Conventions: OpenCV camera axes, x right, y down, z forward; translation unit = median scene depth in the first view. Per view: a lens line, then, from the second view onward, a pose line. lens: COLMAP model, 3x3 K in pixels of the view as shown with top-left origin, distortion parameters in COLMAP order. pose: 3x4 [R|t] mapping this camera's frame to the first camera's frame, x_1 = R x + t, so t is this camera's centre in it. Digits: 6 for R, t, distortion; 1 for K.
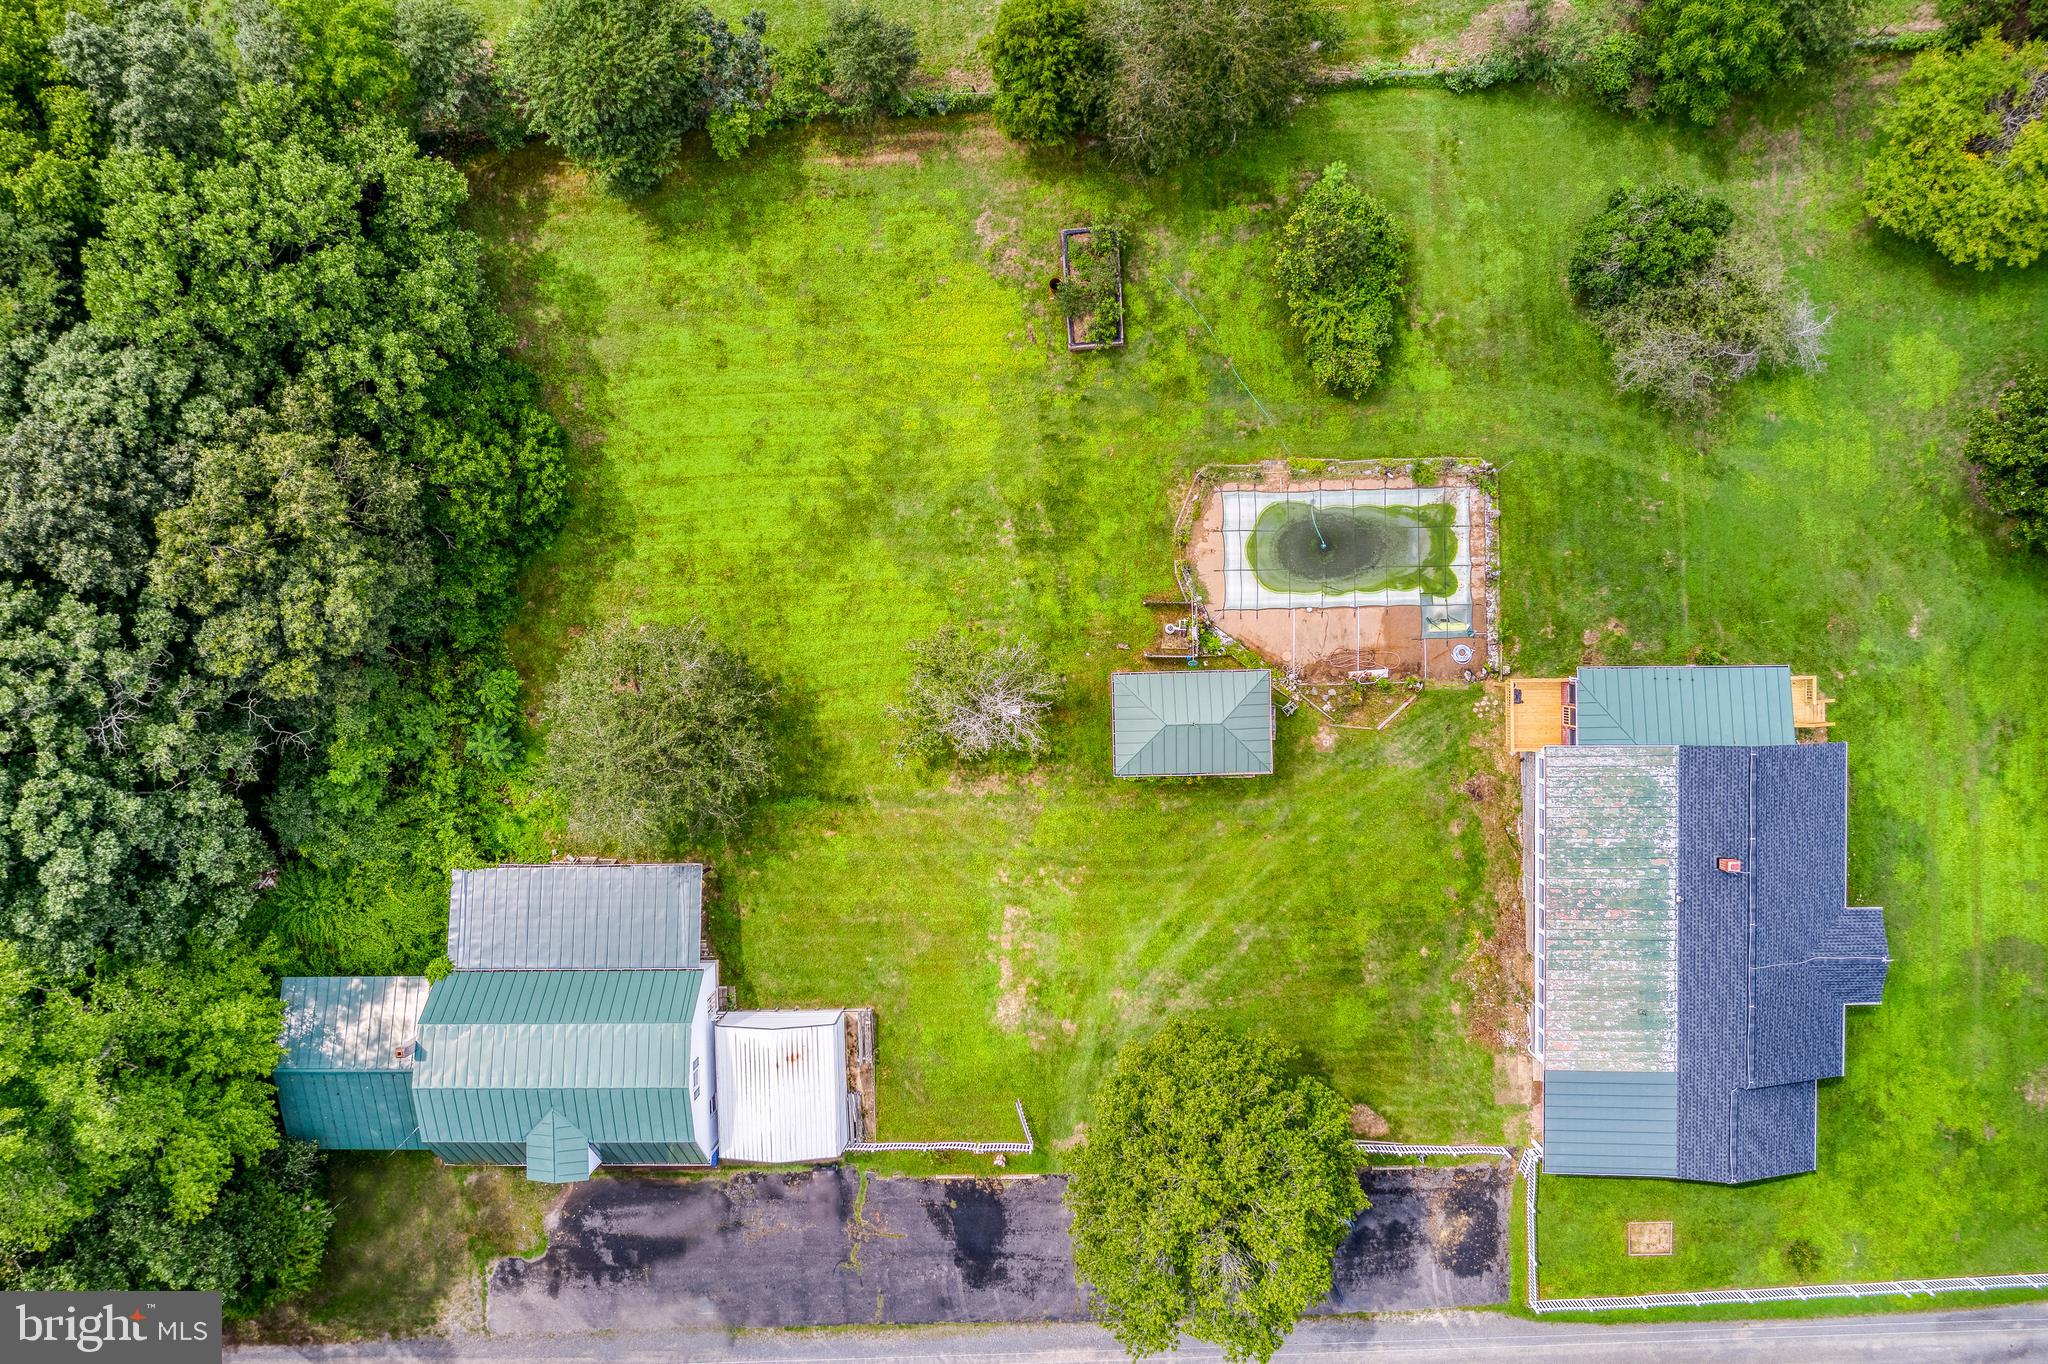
lens RADIAL K [[1573.1, 0, 1030.1], [0, 1573.1, 674.8], [0, 0, 1]] dist [-0.052836, 0.015291]
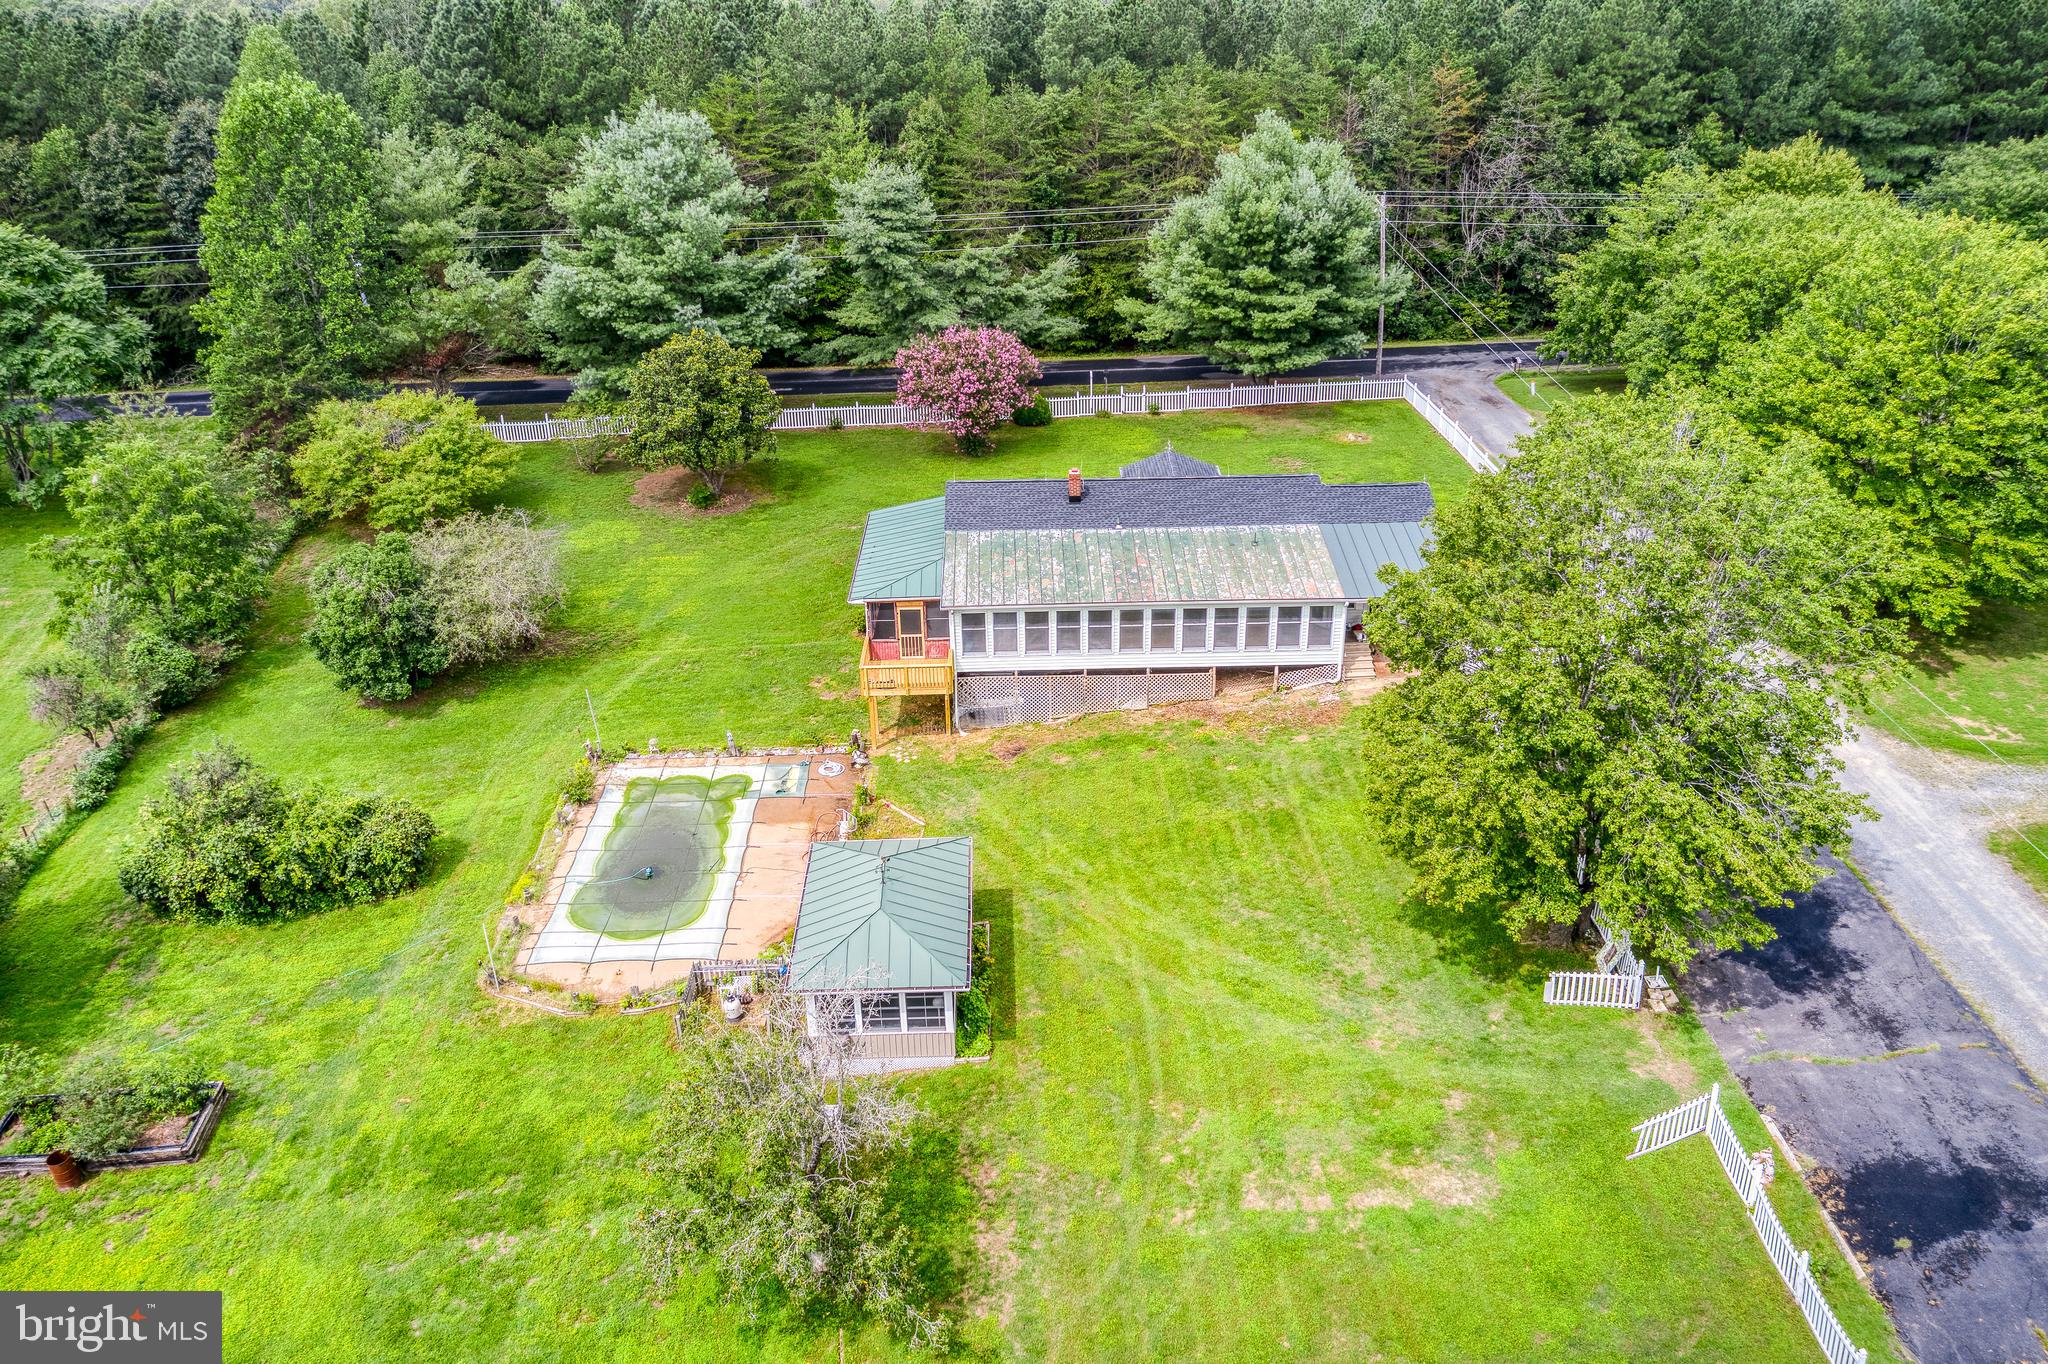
lens RADIAL K [[1573.1, 0, 1030.1], [0, 1573.1, 674.8], [0, 0, 1]] dist [-0.052836, 0.015291]
pose [[-0.002074, -0.415055, 0.909794, -0.391852], [0.998923, -0.043024, -0.017351, 0.097131], [0.046345, 0.908778, 0.414698, 0.649396]]
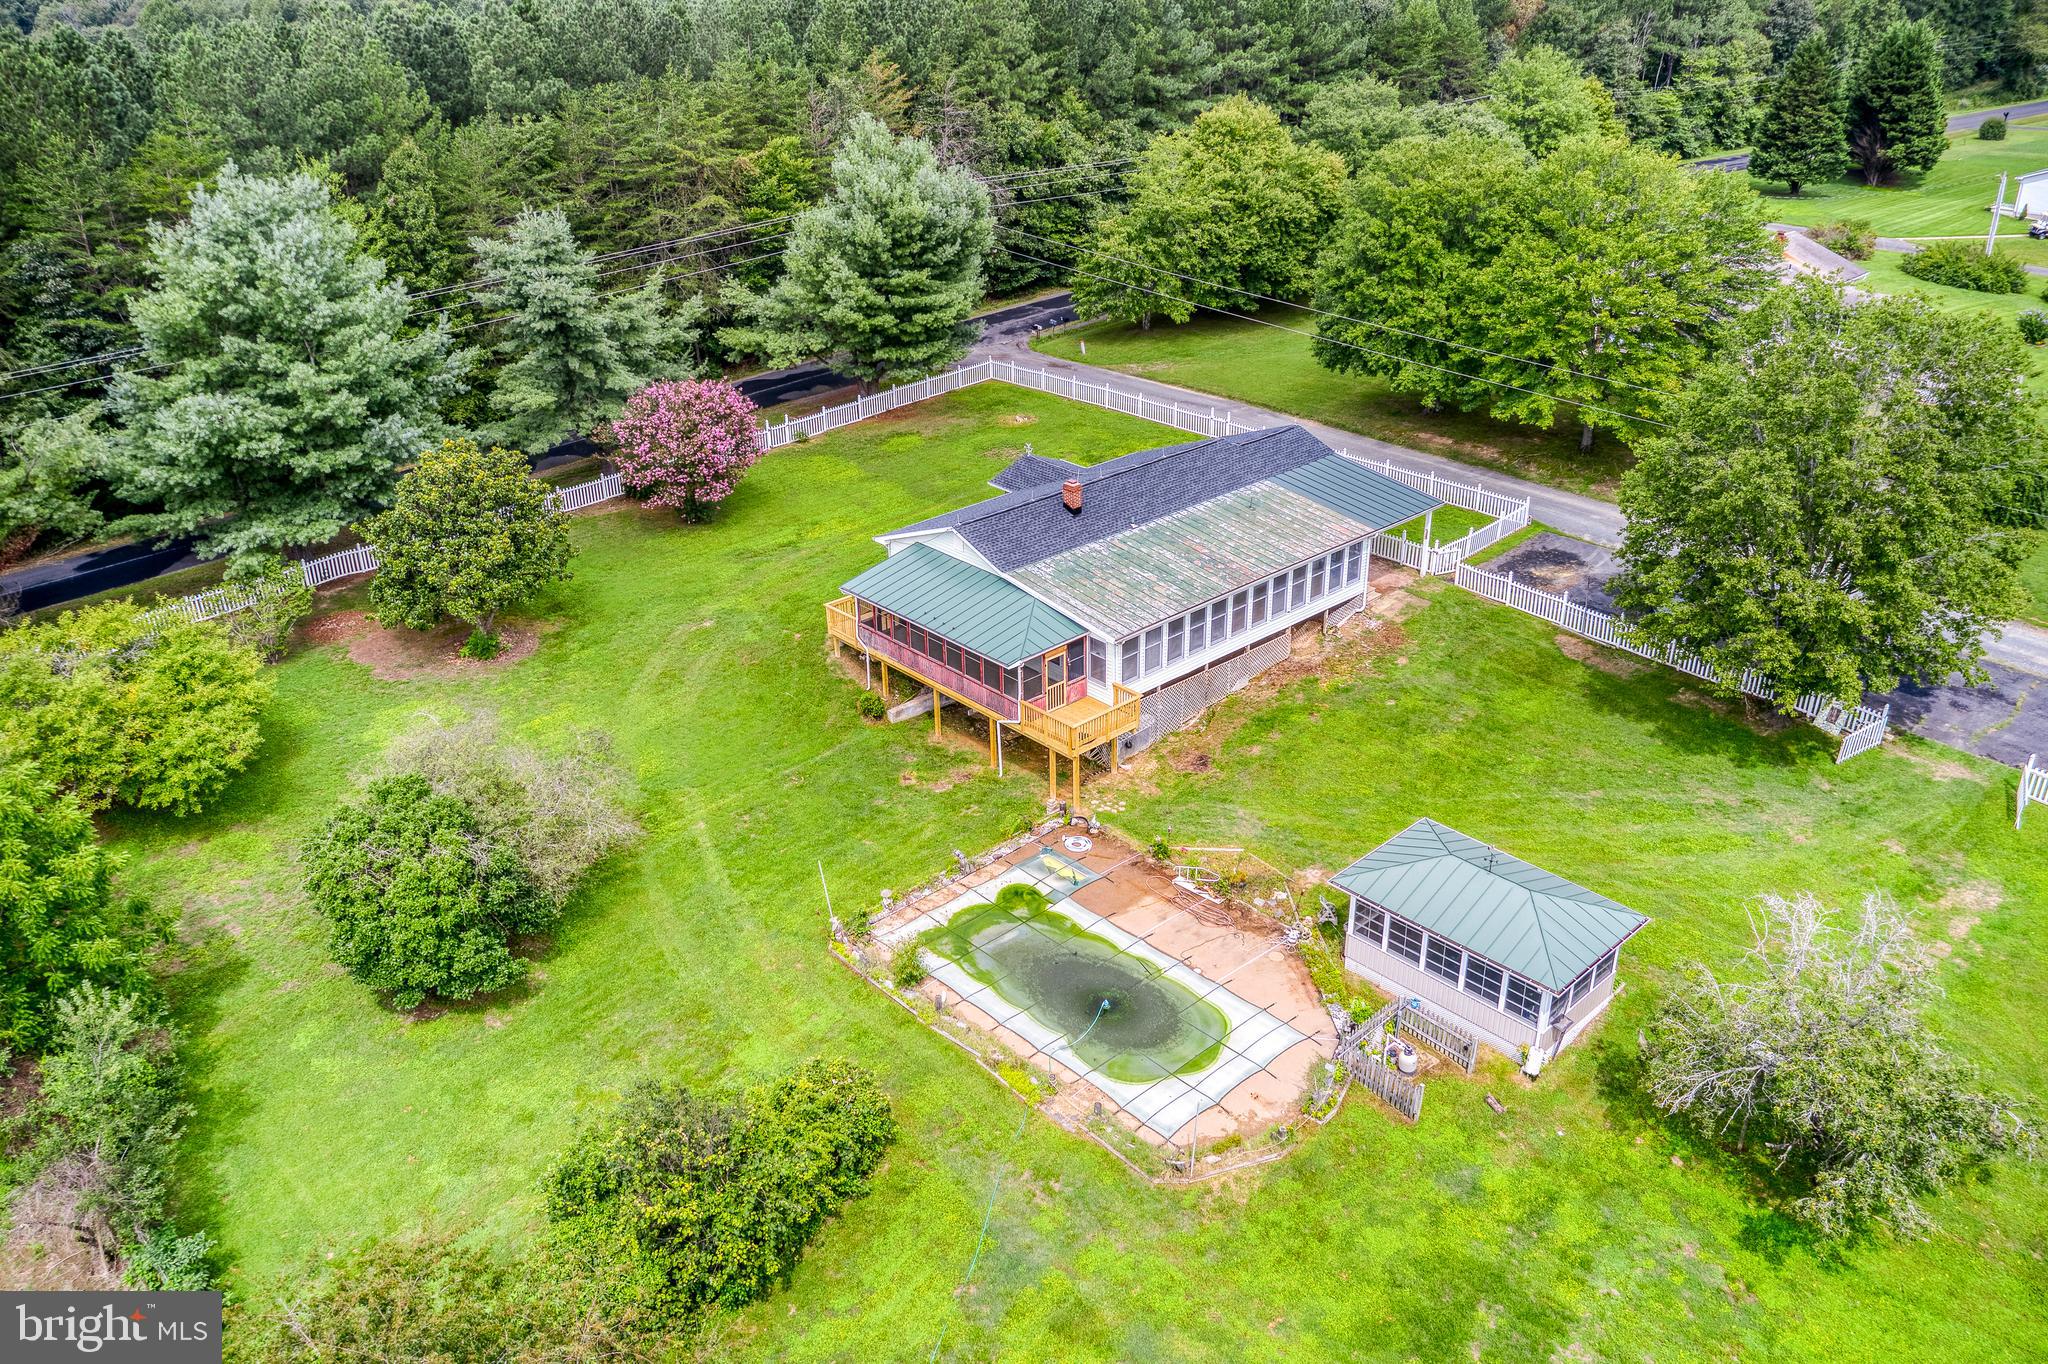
lens RADIAL K [[1573.1, 0, 1030.1], [0, 1573.1, 674.8], [0, 0, 1]] dist [-0.052836, 0.015291]
pose [[-0.663583, -0.298561, 0.685944, -0.160290], [0.745974, -0.333208, 0.576625, -0.400900], [0.056404, 0.894334, 0.443829, 0.626308]]
